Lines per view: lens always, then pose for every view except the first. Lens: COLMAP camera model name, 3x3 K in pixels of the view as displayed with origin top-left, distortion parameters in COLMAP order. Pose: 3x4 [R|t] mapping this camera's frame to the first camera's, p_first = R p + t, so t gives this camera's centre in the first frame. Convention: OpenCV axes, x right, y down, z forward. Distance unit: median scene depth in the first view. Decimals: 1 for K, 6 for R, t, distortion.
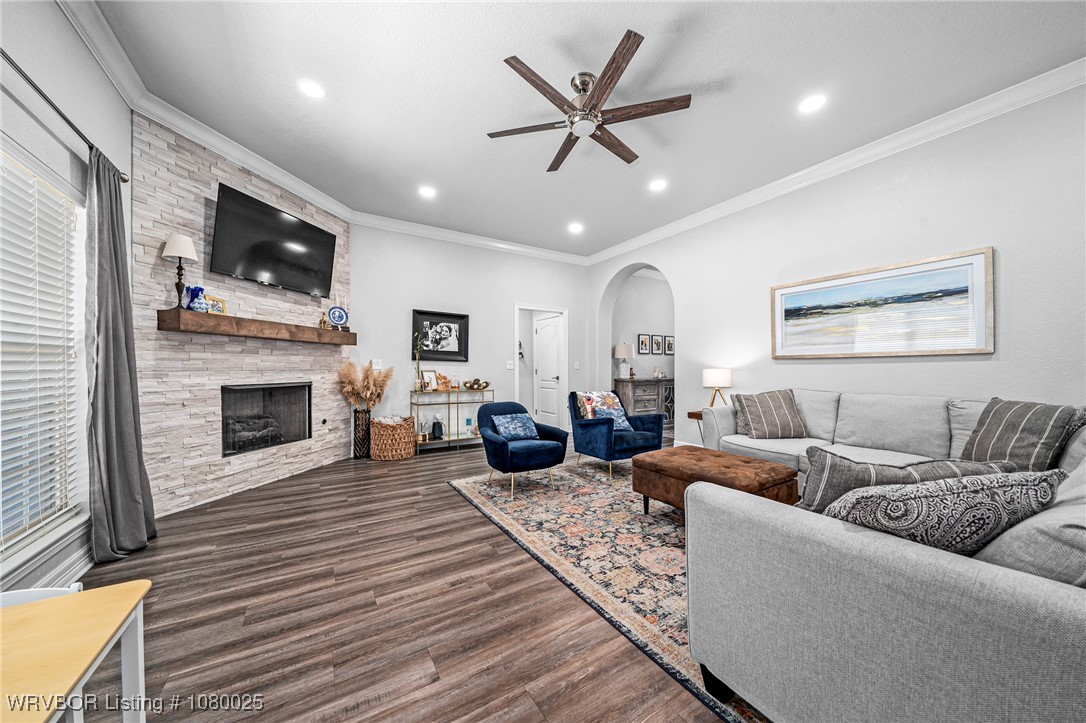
lens RADIAL K [[374.7, 0, 546.7], [0, 374.7, 367.6], [0, 0, 1]] dist [-0.004342, -0.000449]
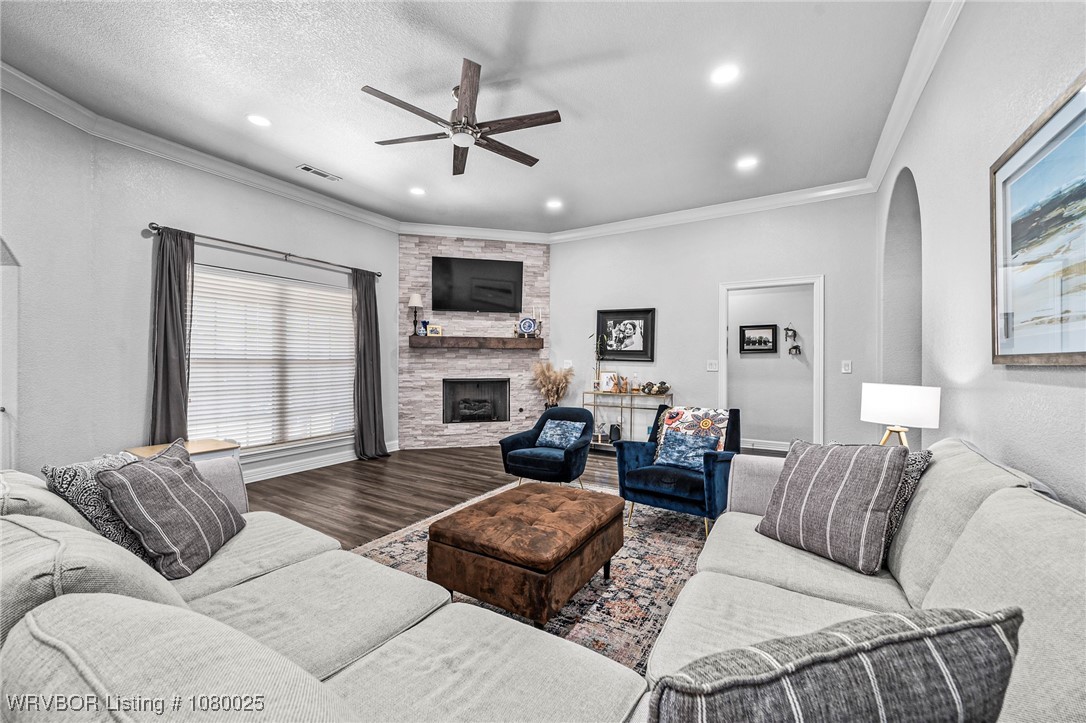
lens RADIAL K [[436.4, 0, 542.6], [0, 436.4, 360.0], [0, 0, 1]] dist [-0.000552, 0.000175]
pose [[0.448033, 0.000099, -0.894017, 0.783105], [-0.000982, 0.999999, -0.000381, -0.024983], [0.894016, 0.001049, 0.448033, 0.414309]]
